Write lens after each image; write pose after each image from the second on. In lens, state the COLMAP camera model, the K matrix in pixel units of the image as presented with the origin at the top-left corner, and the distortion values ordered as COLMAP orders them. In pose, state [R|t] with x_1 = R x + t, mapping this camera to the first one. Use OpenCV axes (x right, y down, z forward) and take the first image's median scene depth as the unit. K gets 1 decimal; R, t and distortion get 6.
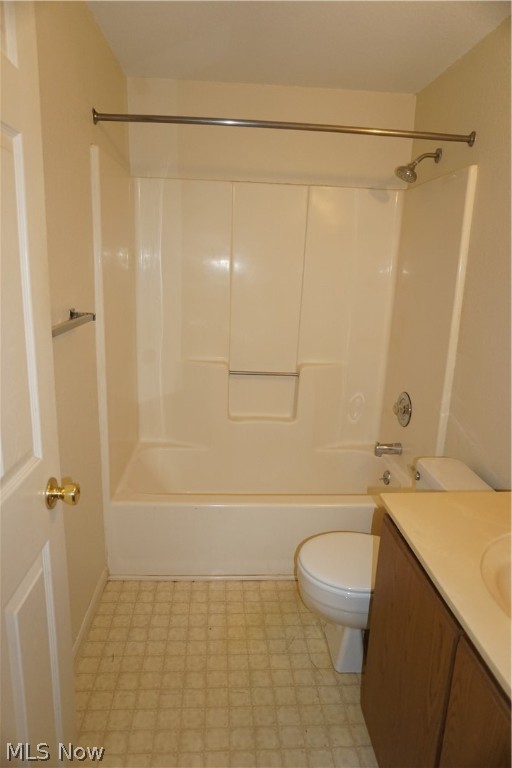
lens RADIAL K [[516.4, 0, 254.3], [0, 516.4, 378.6], [0, 0, 1]] dist [-0.045084, 0.039958]
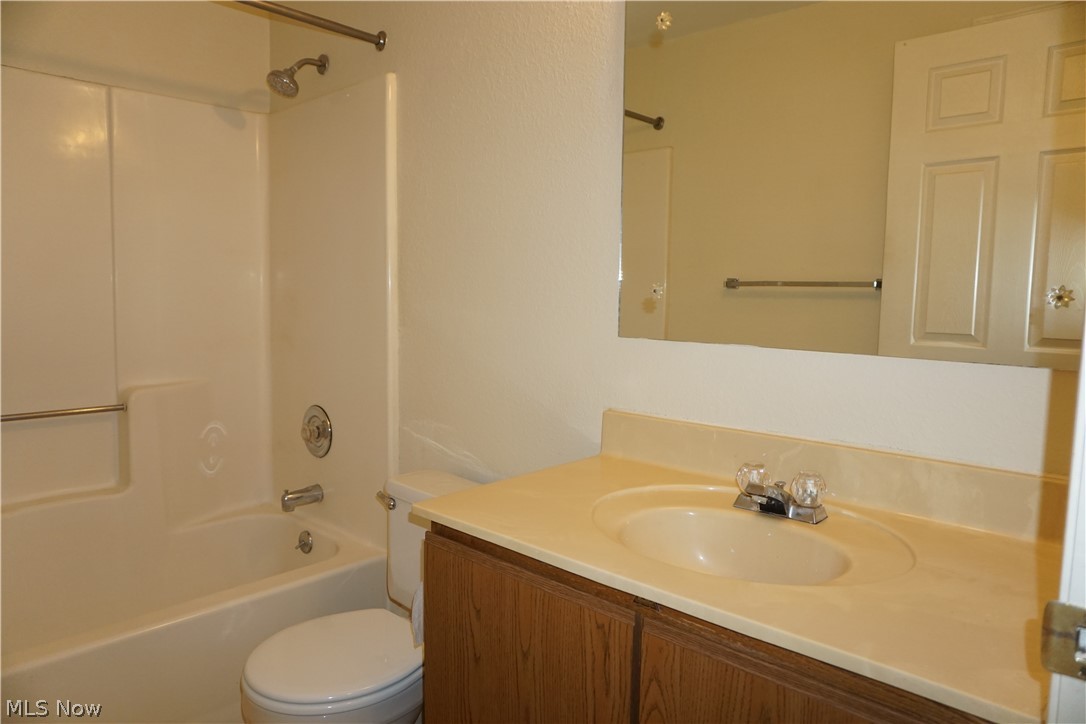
lens RADIAL K [[730.2, 0, 543.0], [0, 730.2, 362.0], [0, 0, 1]] dist [-0.045084, 0.039958]
pose [[0.729718, -0.095663, 0.677023, -0.139113], [0.168303, 0.984829, -0.042248, 0.067093], [-0.662711, 0.144774, 0.734748, 0.113790]]
